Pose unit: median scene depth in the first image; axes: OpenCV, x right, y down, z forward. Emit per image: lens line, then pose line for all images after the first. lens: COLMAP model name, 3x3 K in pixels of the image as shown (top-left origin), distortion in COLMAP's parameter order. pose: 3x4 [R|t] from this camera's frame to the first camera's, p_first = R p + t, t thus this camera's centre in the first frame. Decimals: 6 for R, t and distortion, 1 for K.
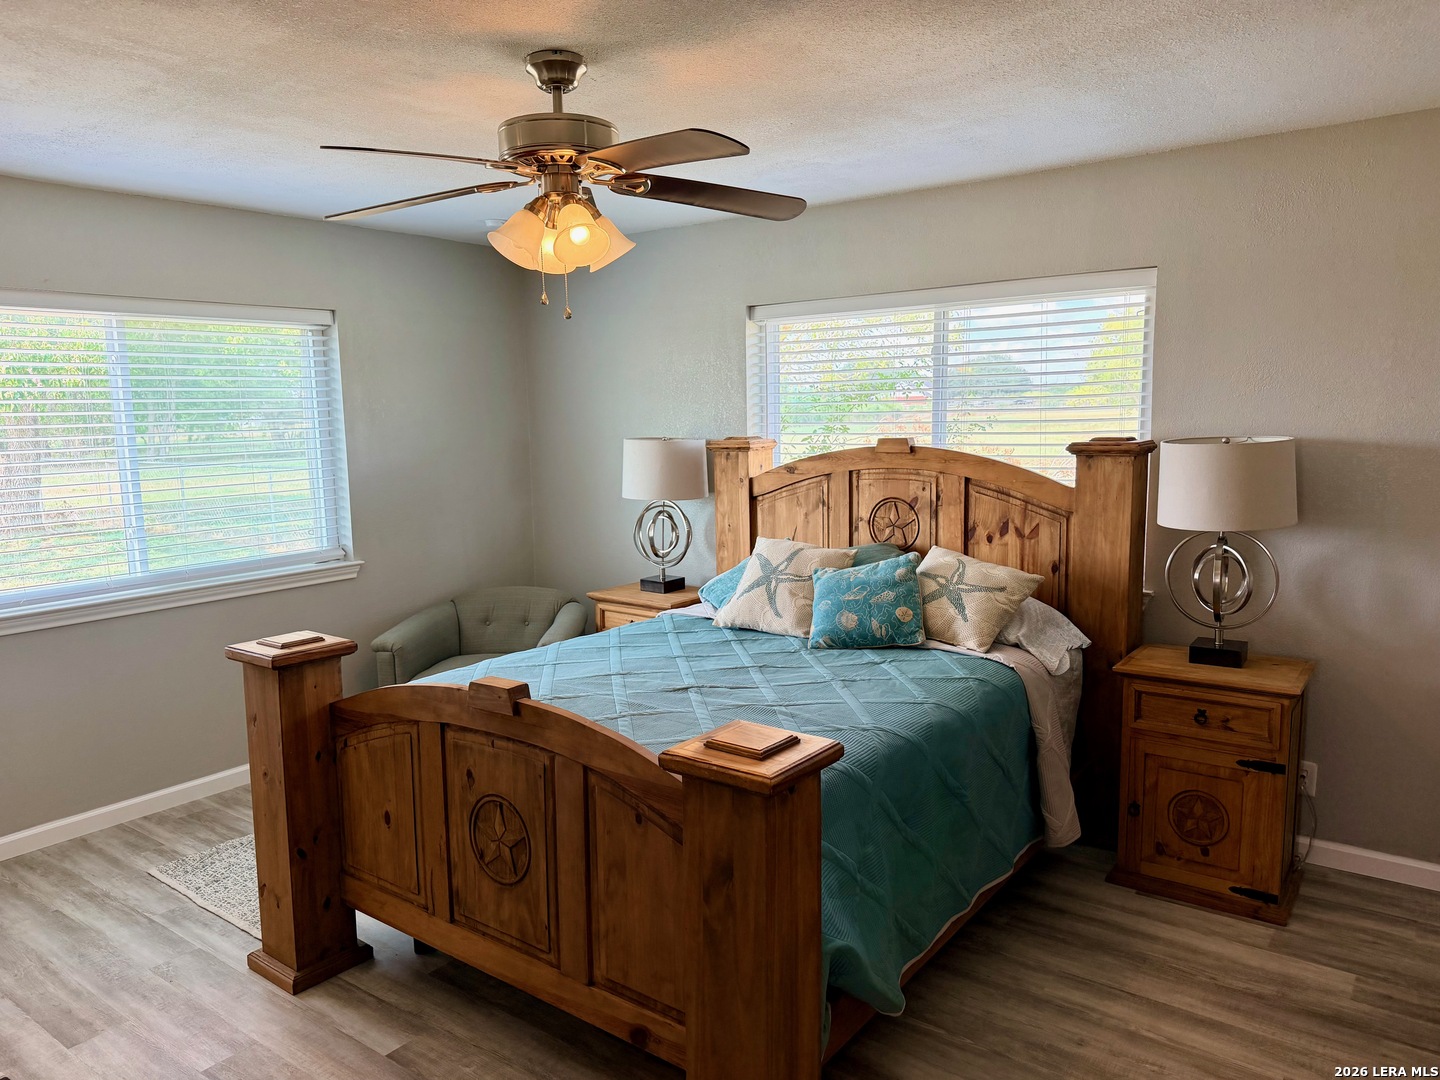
lens RADIAL K [[1004.5, 0, 719.1], [0, 1004.5, 538.5], [0, 0, 1]] dist [0.053750, -0.051105]
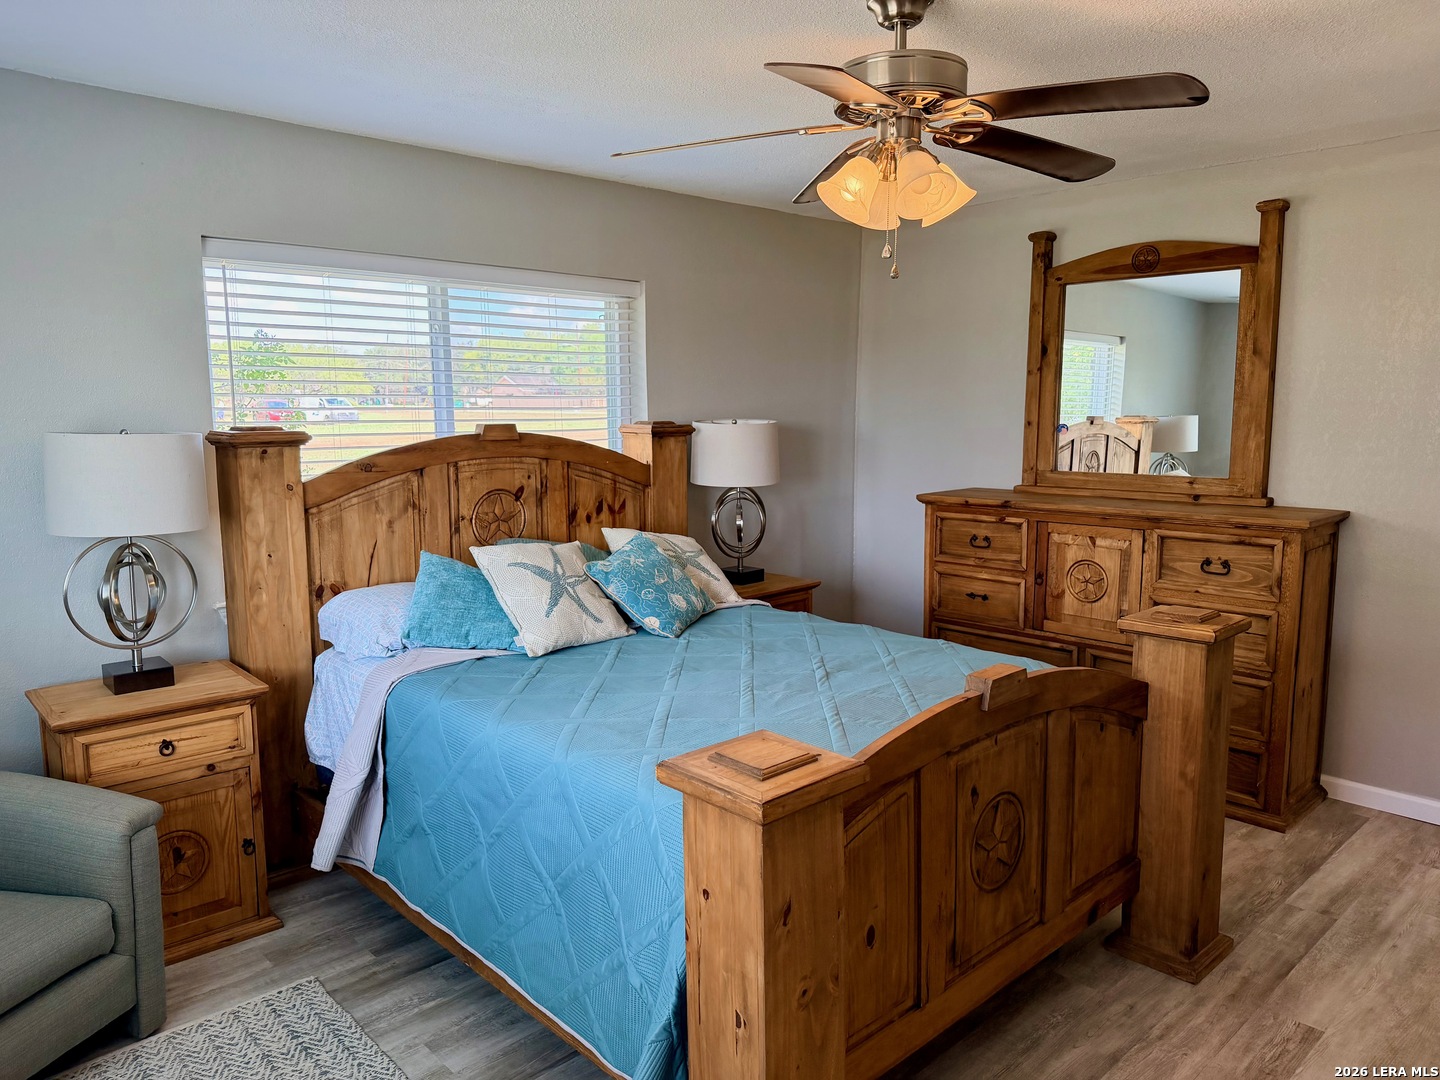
lens RADIAL K [[1004.5, 0, 720.3], [0, 1004.5, 540.0], [0, 0, 1]] dist [0.053750, -0.051105]
pose [[0.168542, -0.115917, 0.978855, -0.709188], [0.124240, 0.987639, 0.095565, -0.059104], [-0.977833, 0.105506, 0.180860, 0.657757]]
